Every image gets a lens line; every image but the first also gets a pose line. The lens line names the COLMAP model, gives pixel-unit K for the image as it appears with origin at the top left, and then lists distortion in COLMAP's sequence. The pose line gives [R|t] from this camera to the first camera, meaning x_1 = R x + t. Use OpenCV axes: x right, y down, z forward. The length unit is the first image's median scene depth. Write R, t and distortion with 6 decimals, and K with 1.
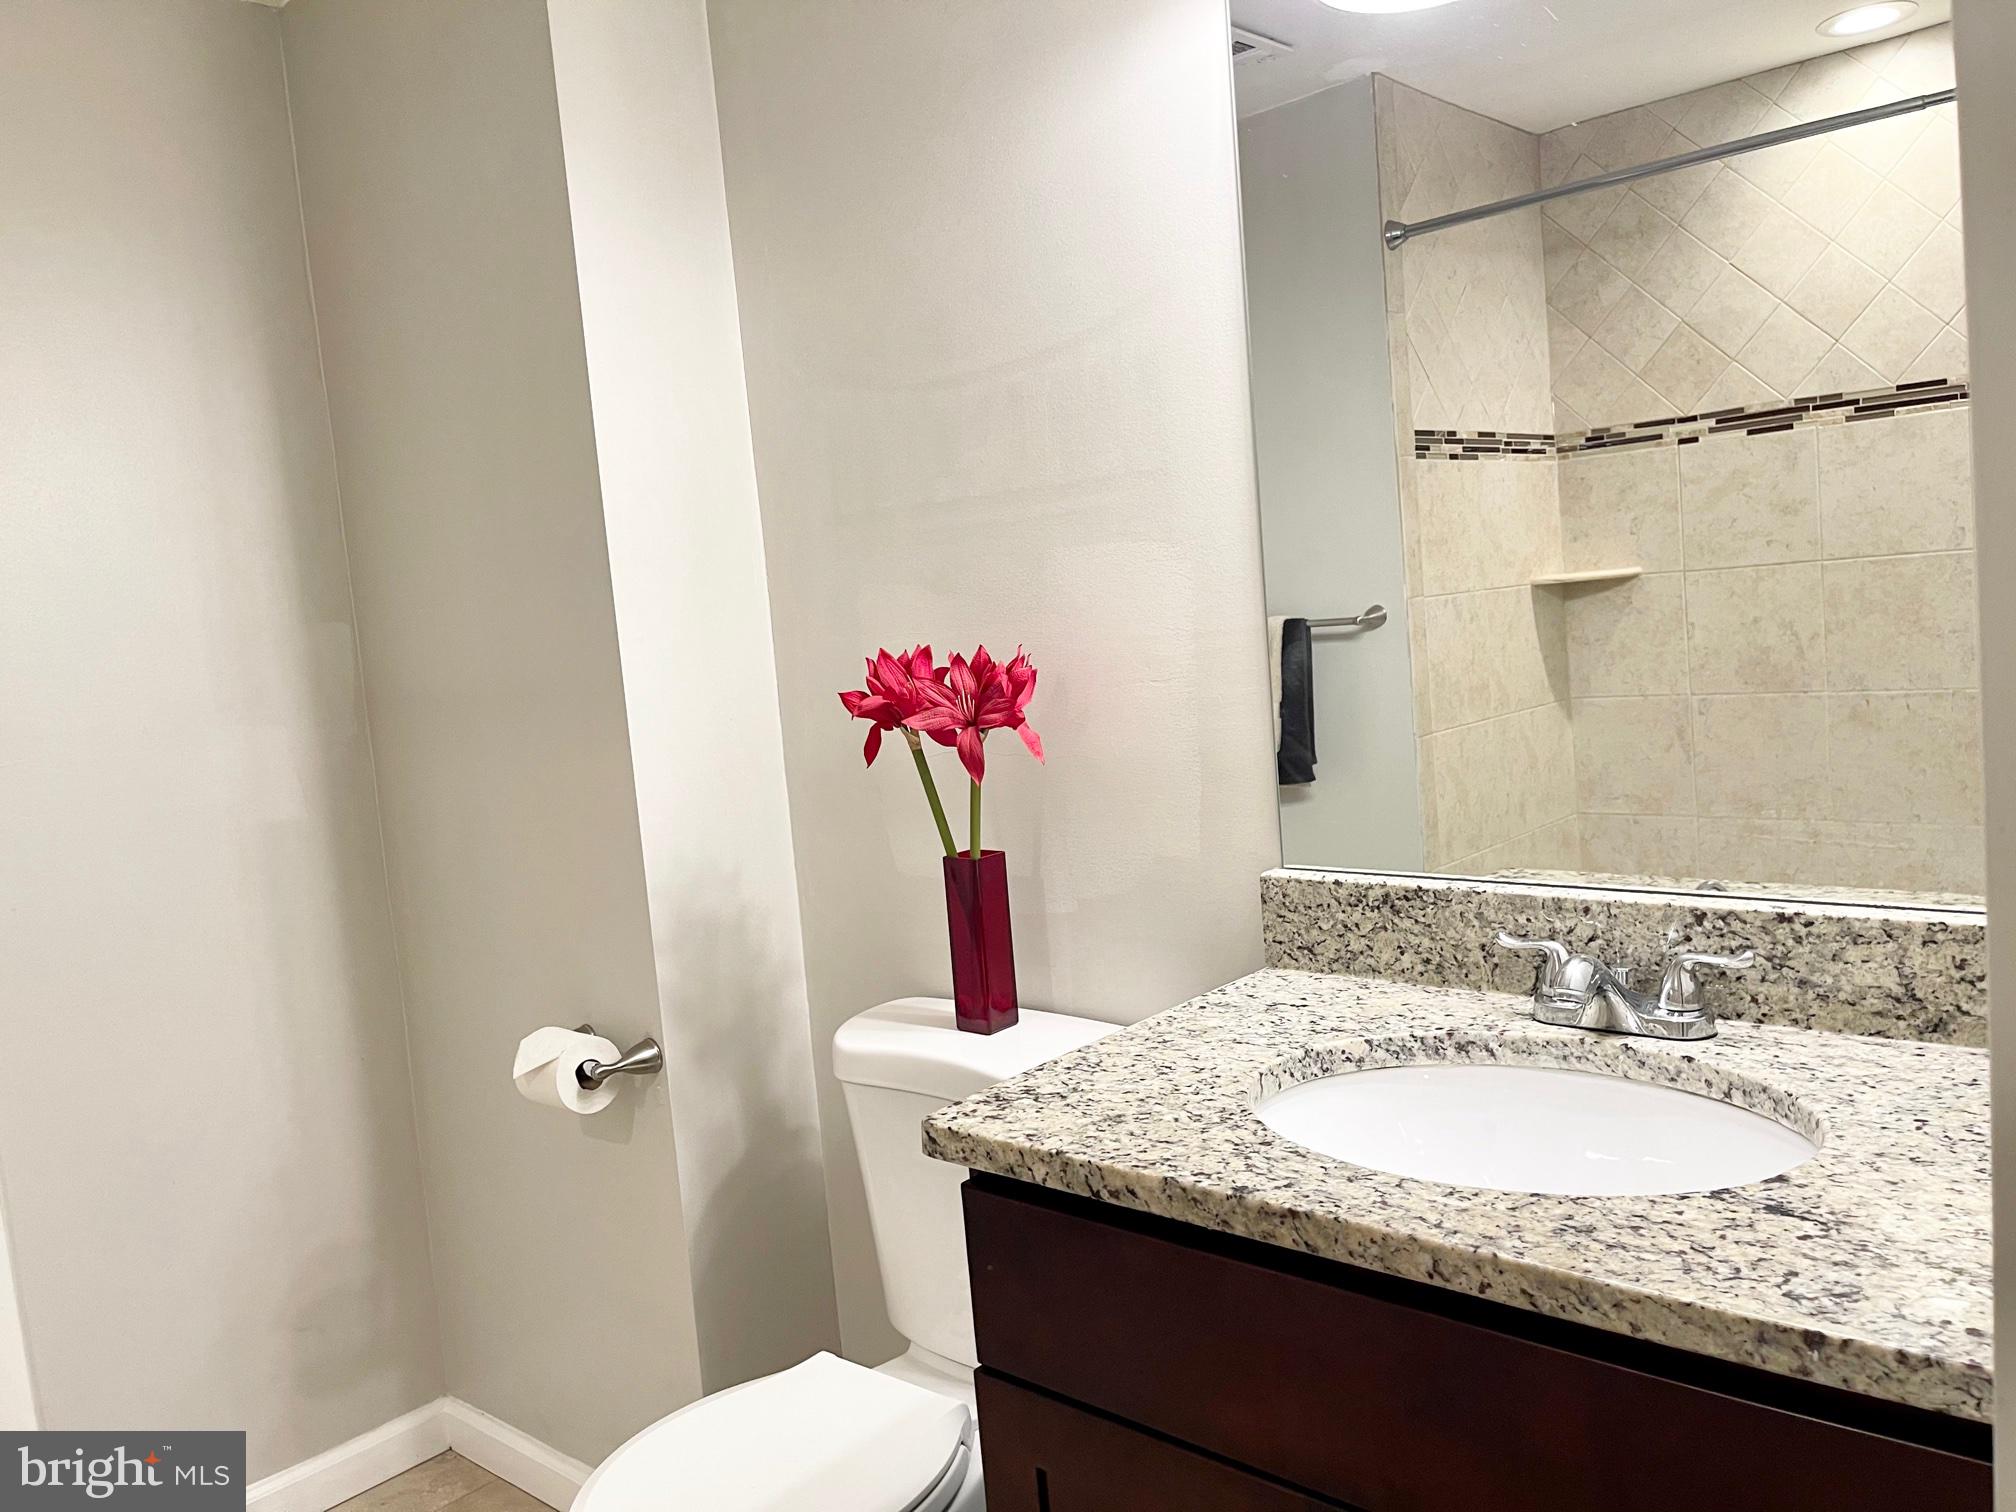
lens RADIAL K [[1517.2, 0, 1002.8], [0, 1517.2, 747.8], [0, 0, 1]] dist [0.091509, -0.115282]
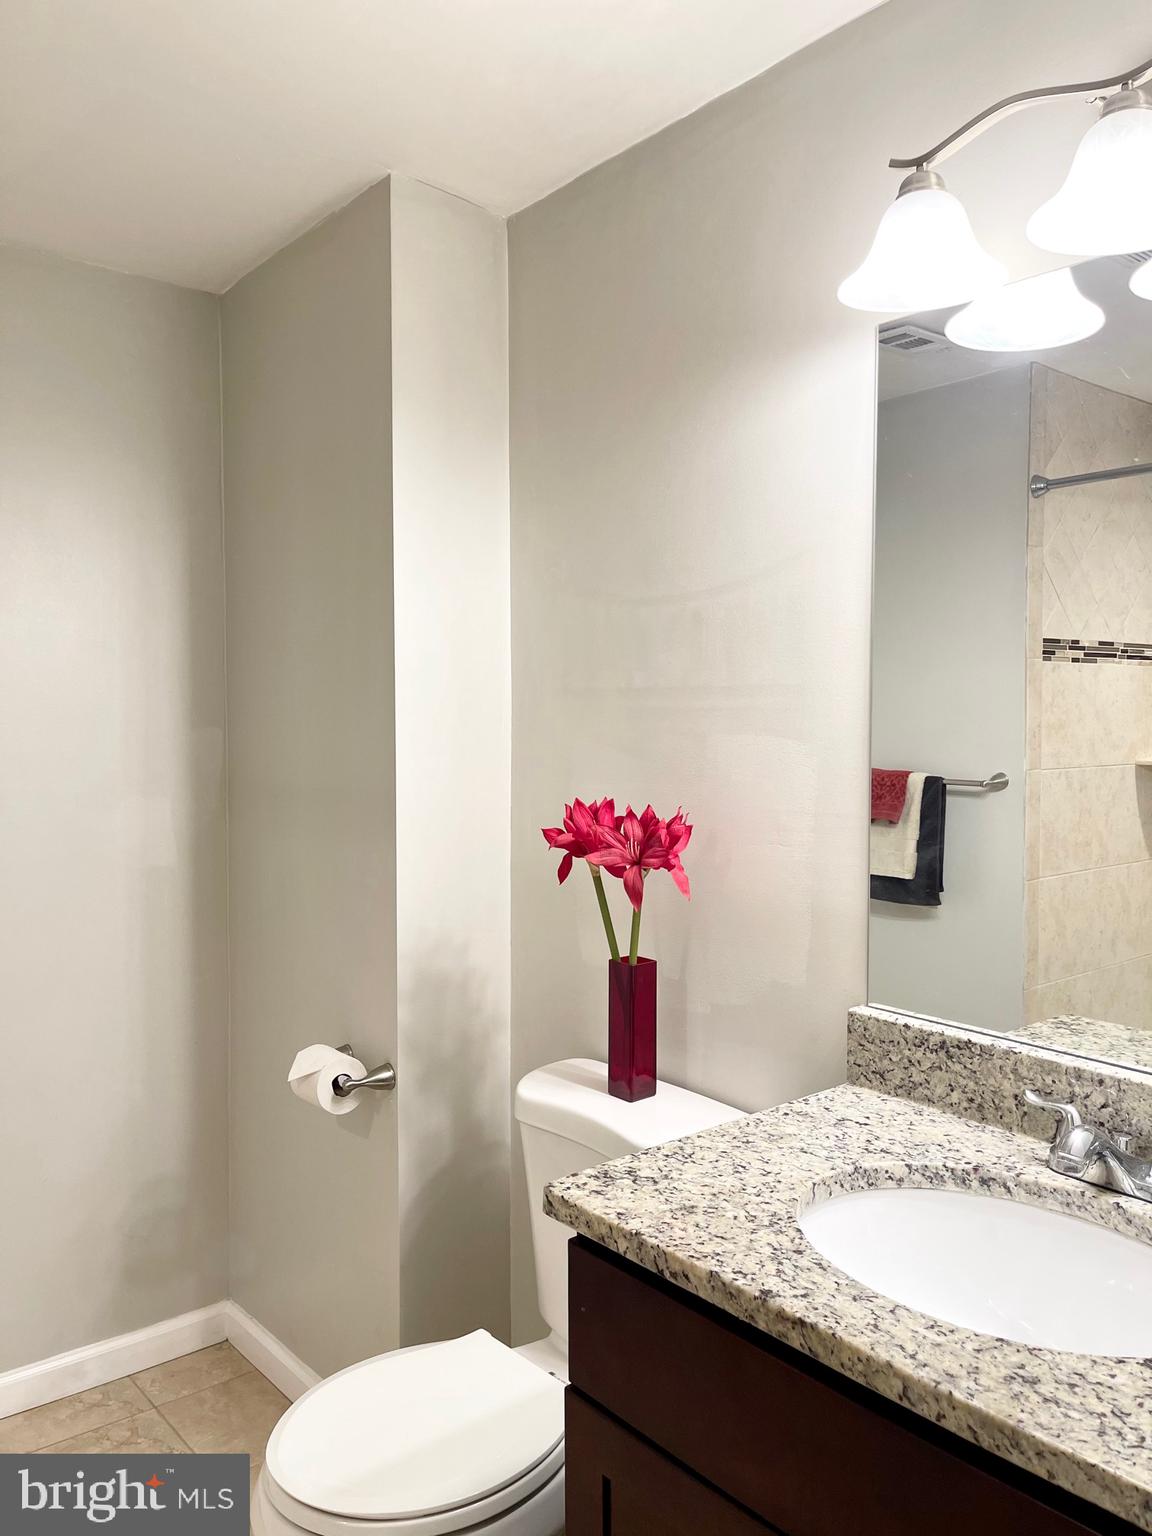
lens RADIAL K [[1158.6, 0, 576.0], [0, 1158.6, 768.0], [0, 0, 1]] dist [0.039723, 0.001634]
pose [[0.986387, 0.091415, -0.136691, 0.064154], [-0.096835, 0.994735, -0.033533, -0.067106], [0.132906, 0.046313, 0.990046, -0.000898]]
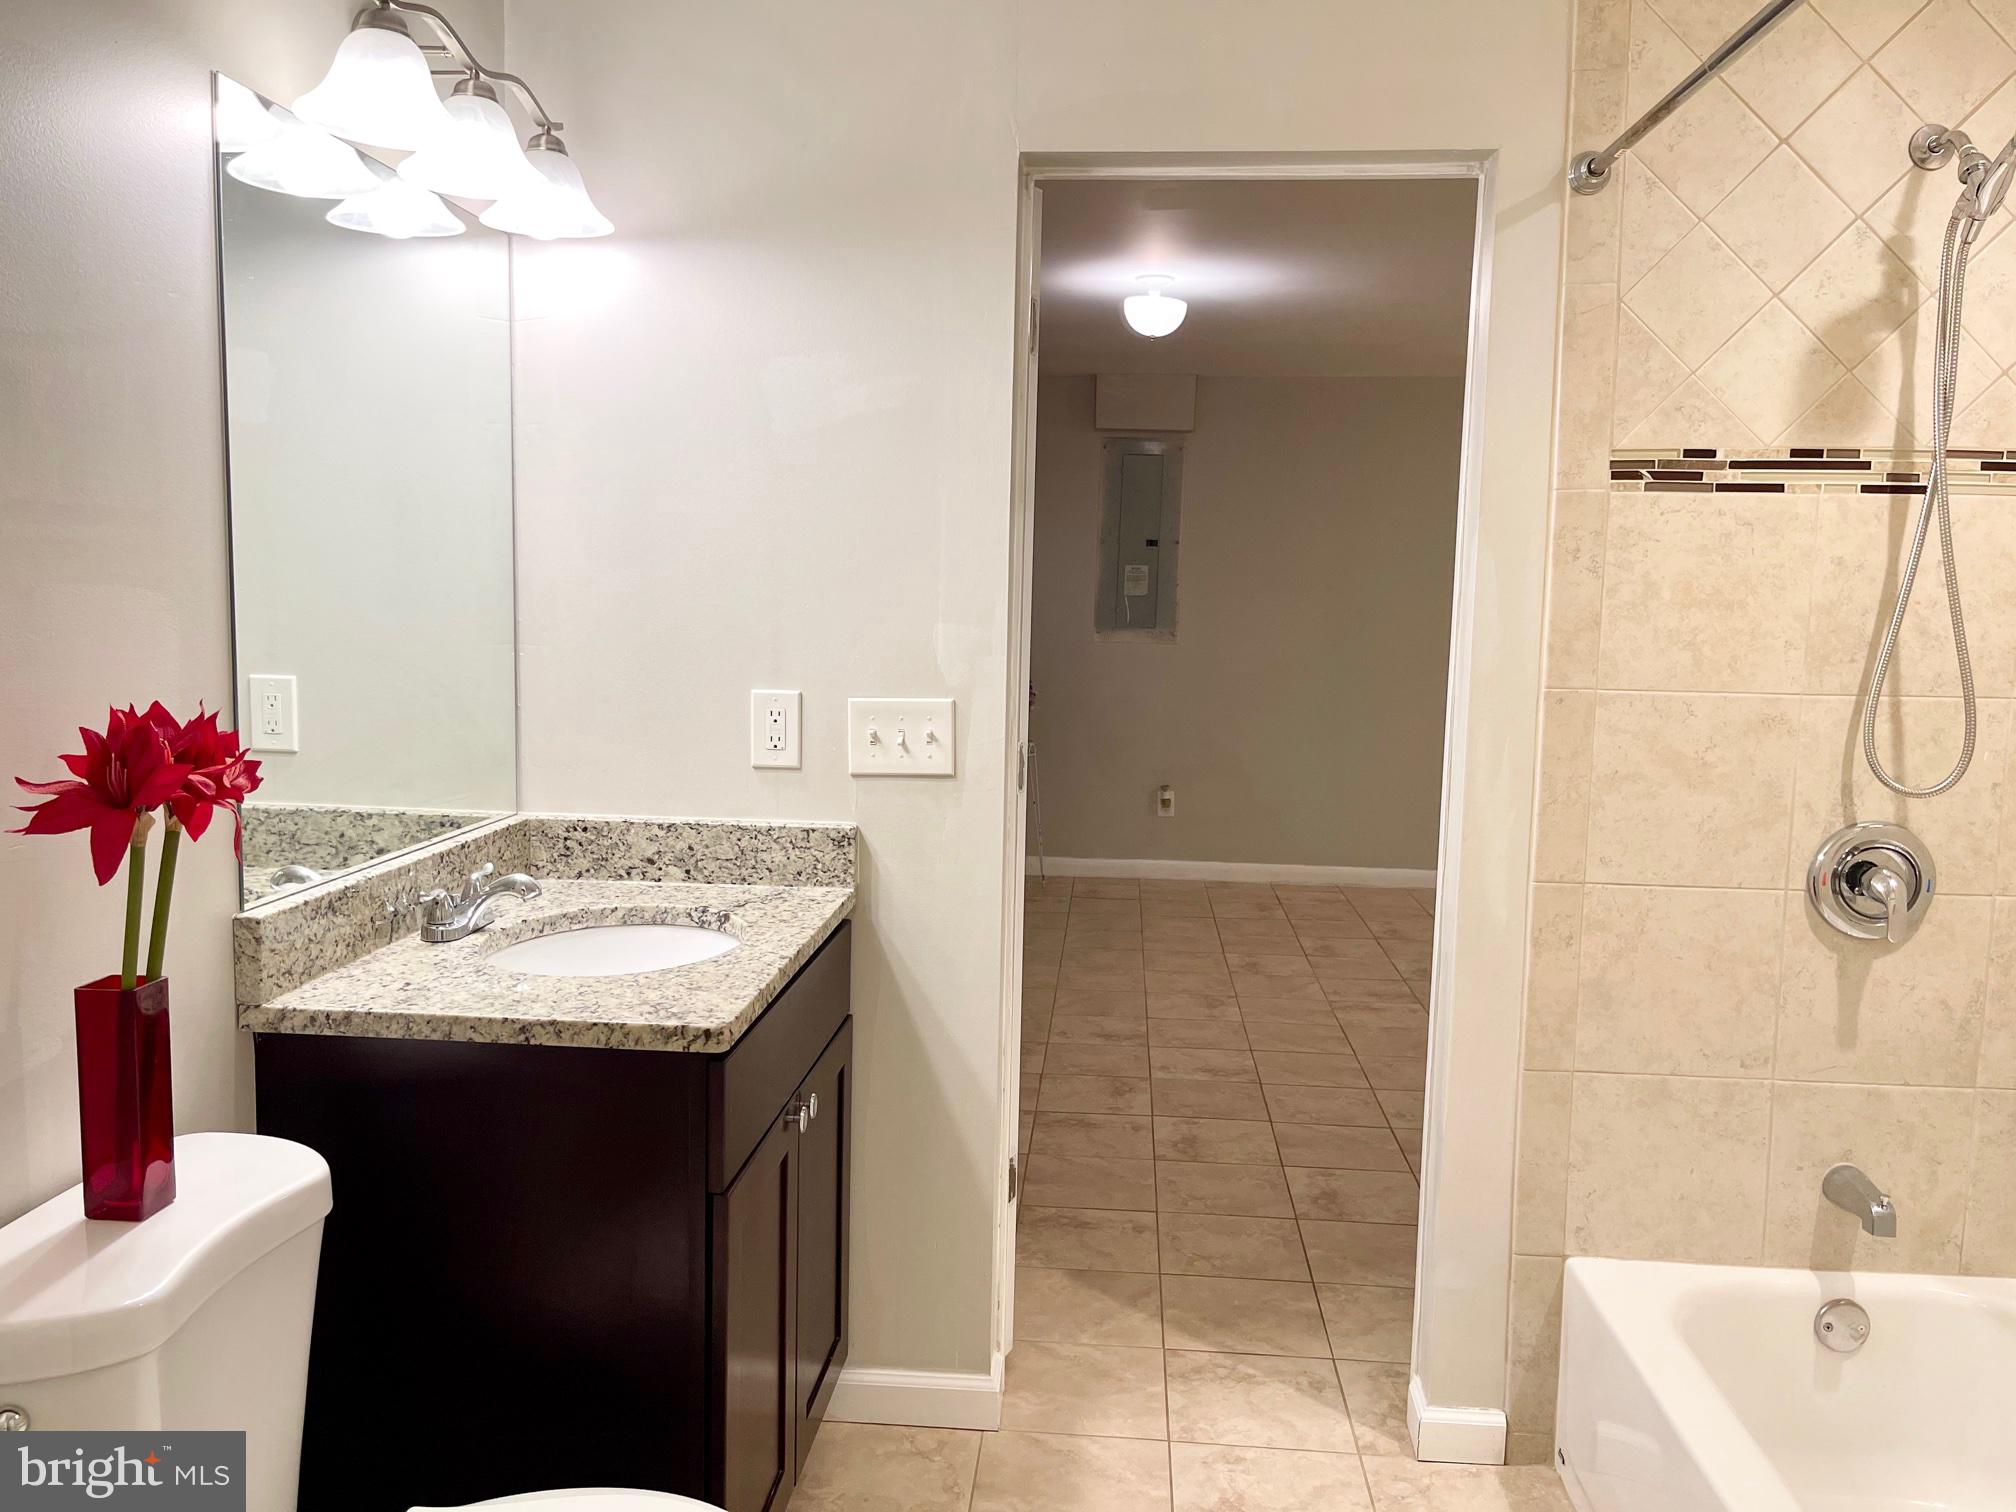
lens RADIAL K [[1517.2, 0, 1002.8], [0, 1517.2, 747.8], [0, 0, 1]] dist [0.091509, -0.115282]
pose [[-0.607867, -0.009840, 0.793978, -1.053166], [0.105418, 0.990072, 0.092977, -0.082167], [-0.787010, 0.140217, -0.600795, 1.309471]]
